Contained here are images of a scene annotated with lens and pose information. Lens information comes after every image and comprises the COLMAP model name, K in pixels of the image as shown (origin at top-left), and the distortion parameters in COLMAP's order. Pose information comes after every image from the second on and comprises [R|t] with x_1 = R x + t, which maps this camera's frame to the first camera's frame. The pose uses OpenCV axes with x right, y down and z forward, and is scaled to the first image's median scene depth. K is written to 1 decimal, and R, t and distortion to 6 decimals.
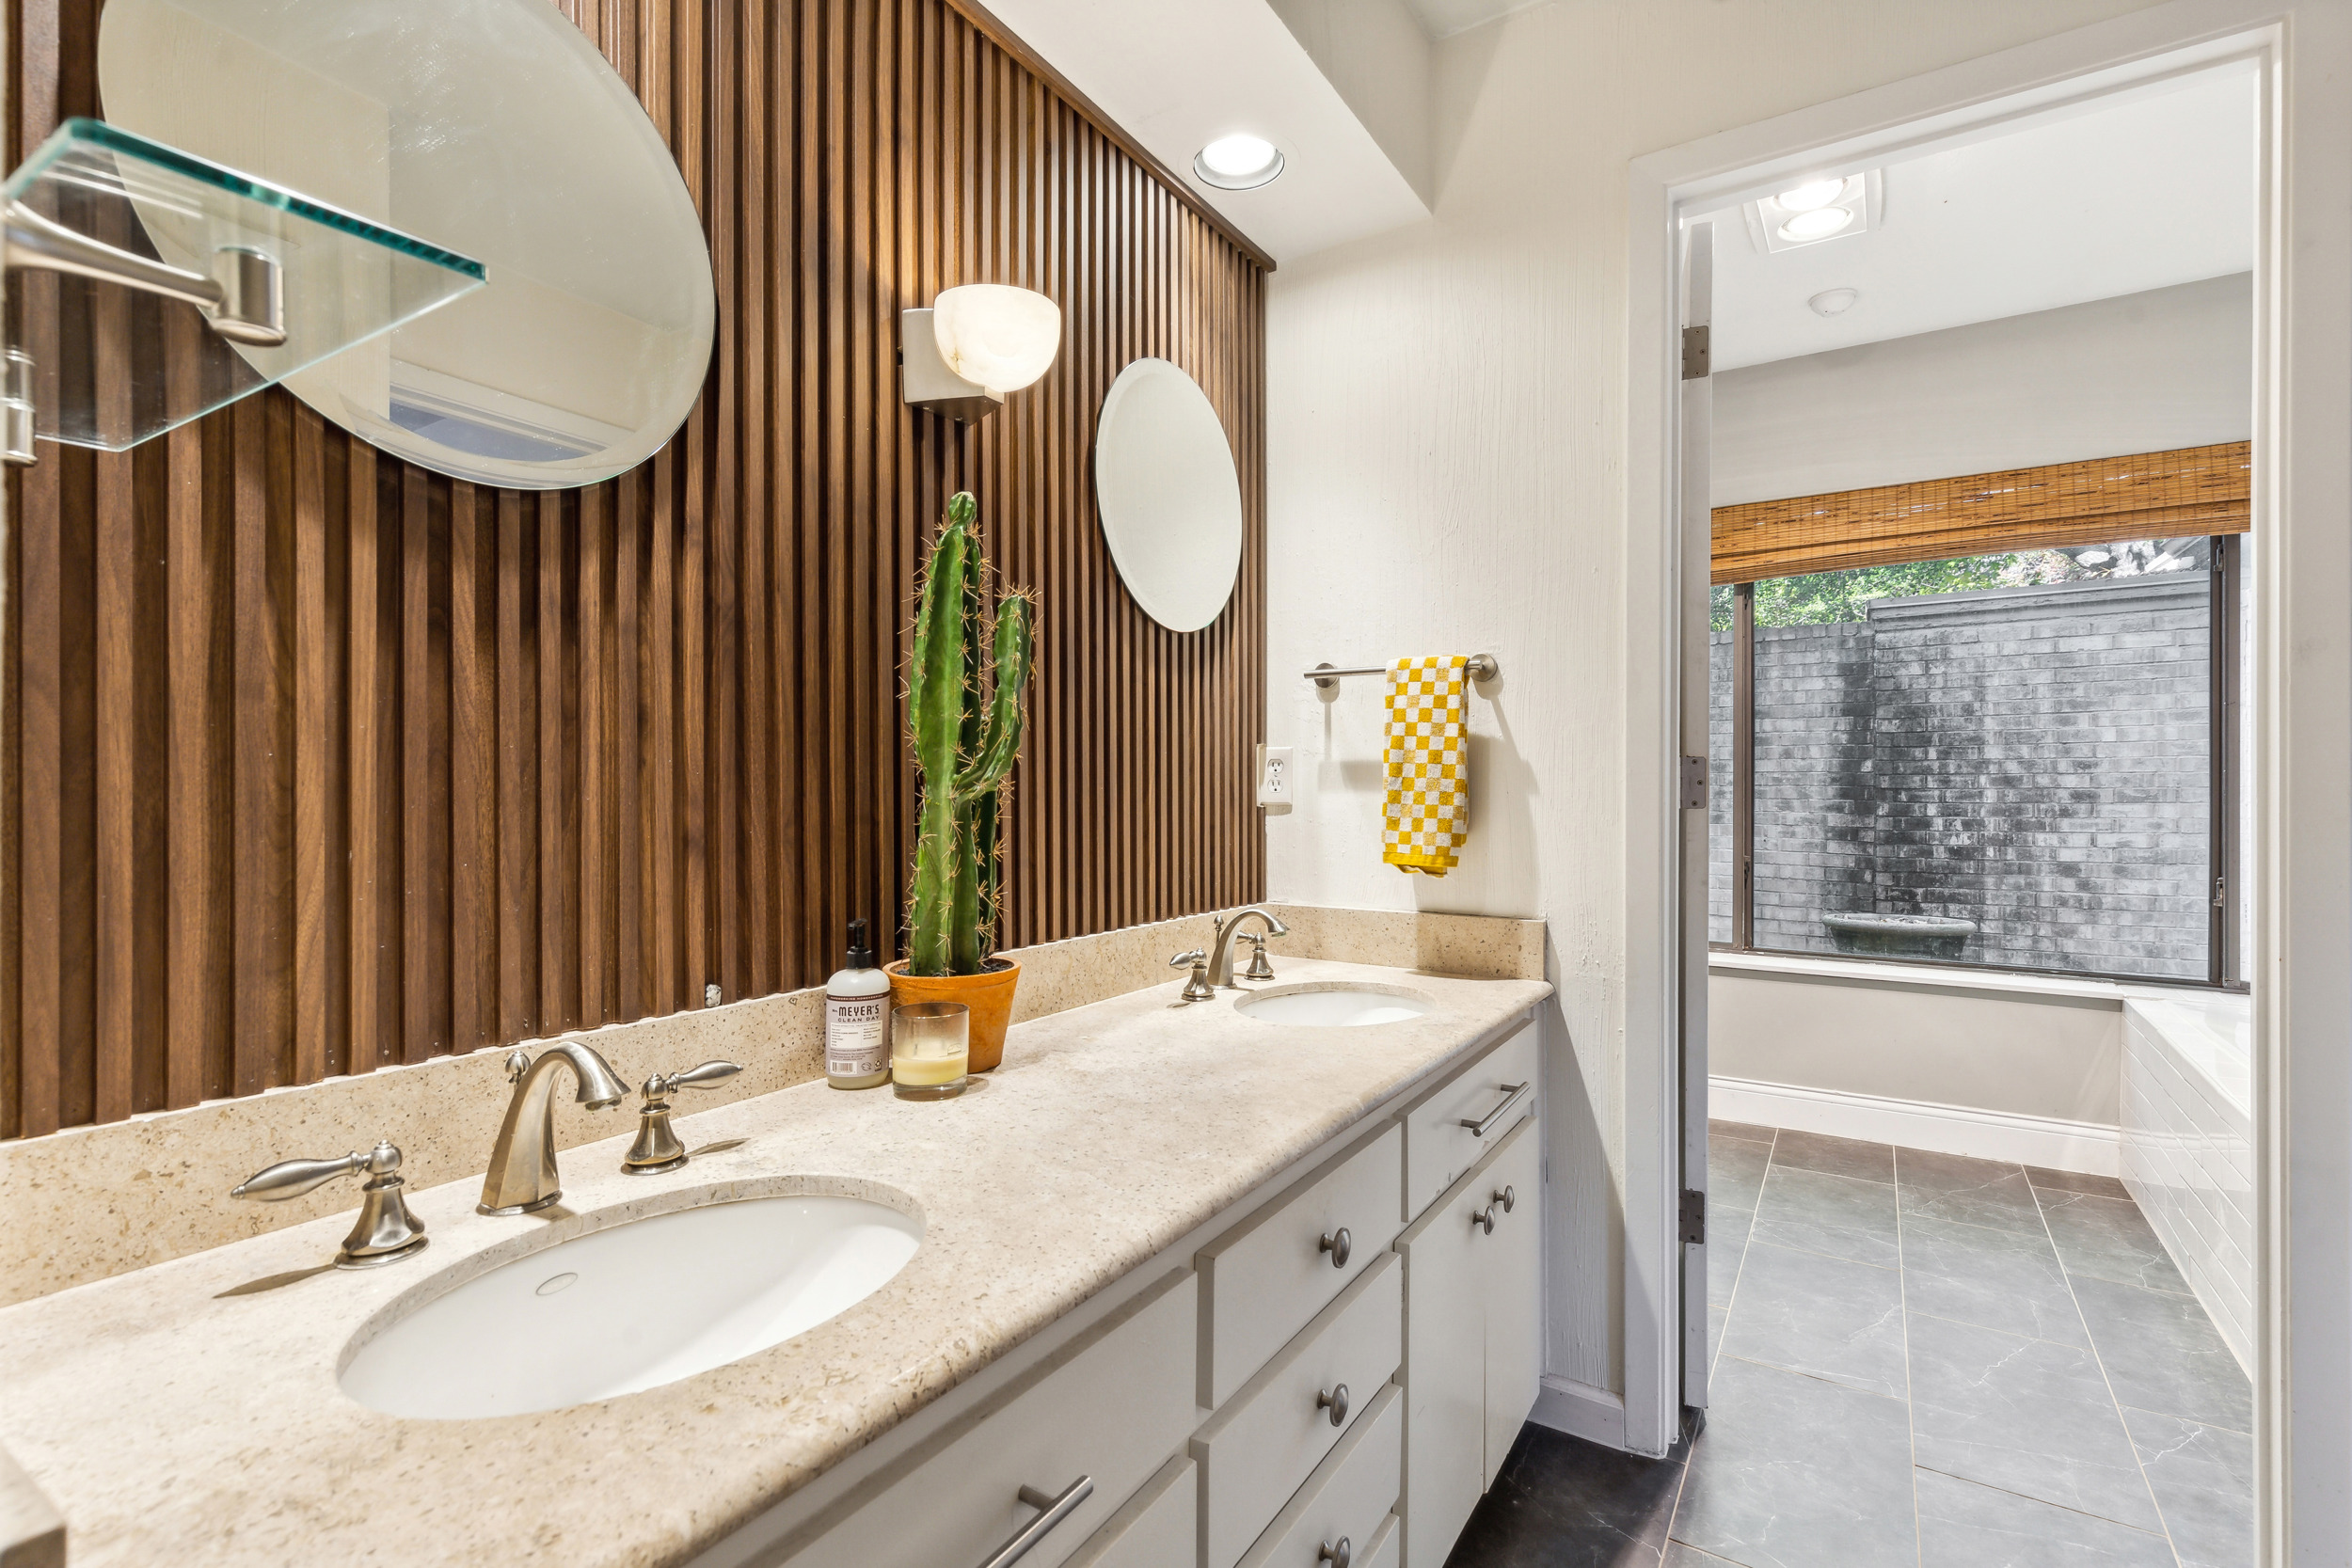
lens RADIAL K [[1079.8, 0, 1190.8], [0, 1079.8, 780.0], [0, 0, 1]] dist [0.008023, -0.000186]
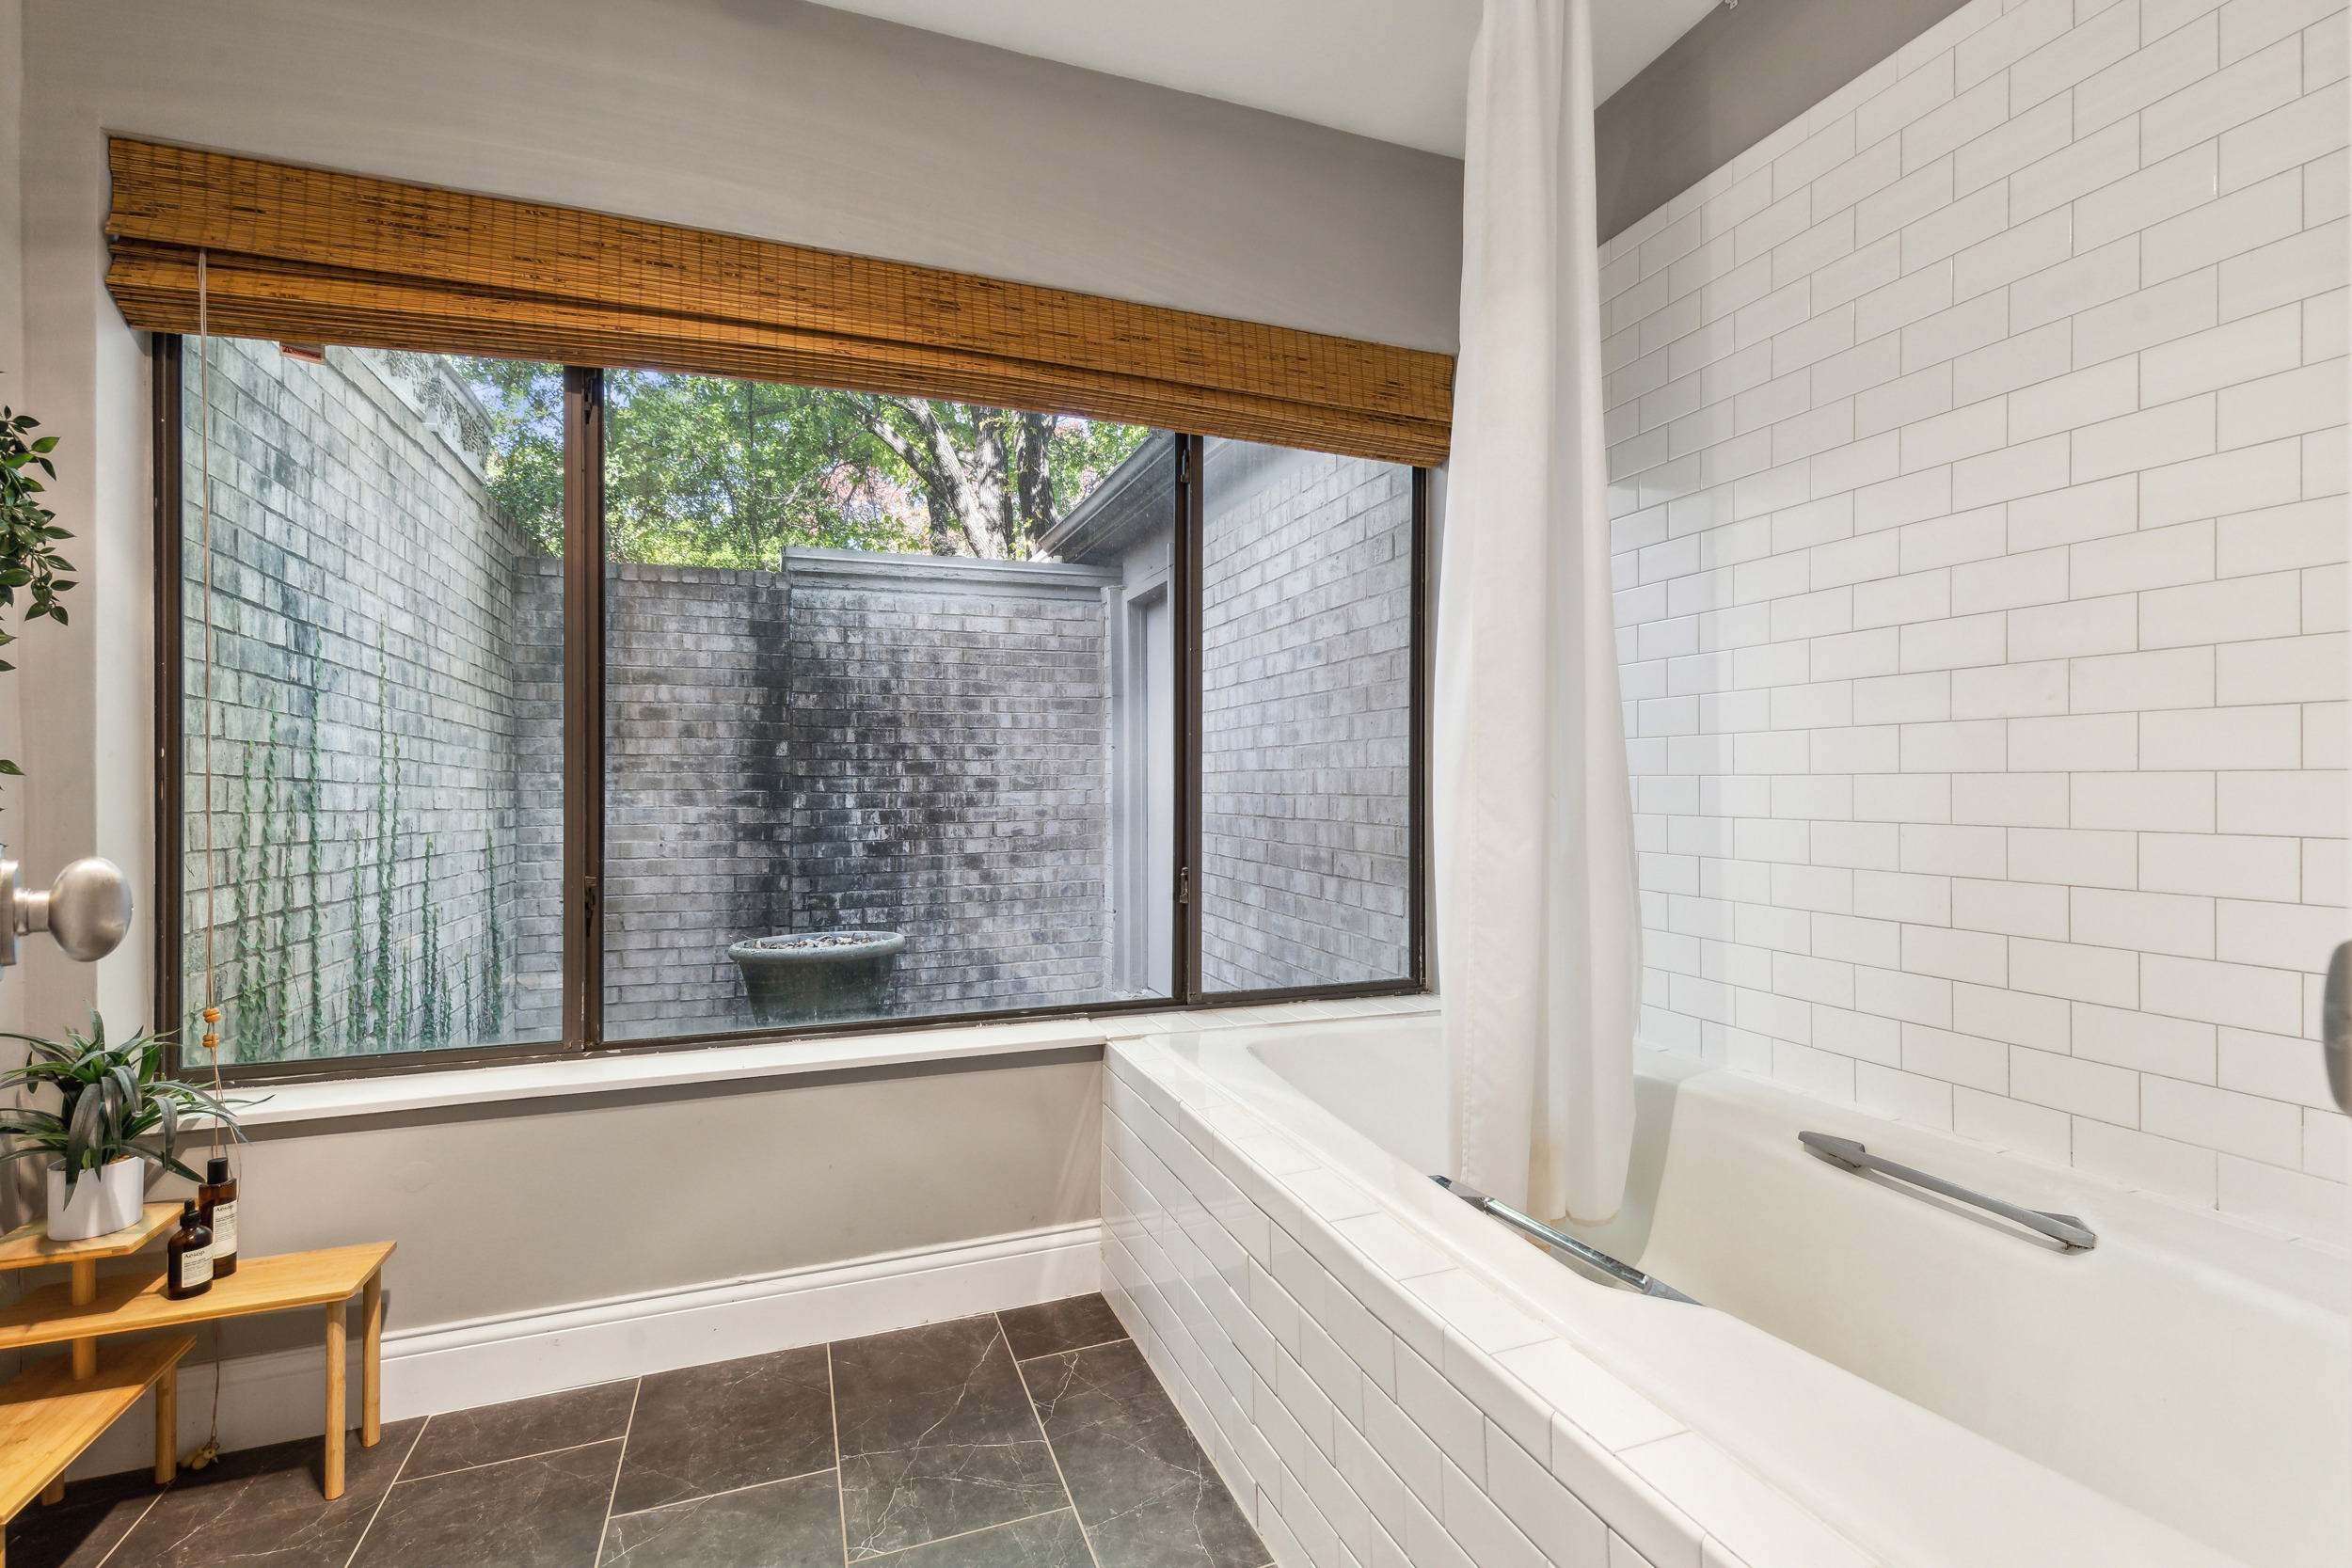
lens RADIAL K [[1079.8, 0, 1185.9], [0, 1079.8, 782.5], [0, 0, 1]] dist [0.008023, -0.000186]
pose [[0.606401, 0.001180, 0.795158, 0.169703], [0.000672, 0.999998, -0.001997, 0.015460], [-0.795158, 0.001745, 0.606399, 0.278354]]
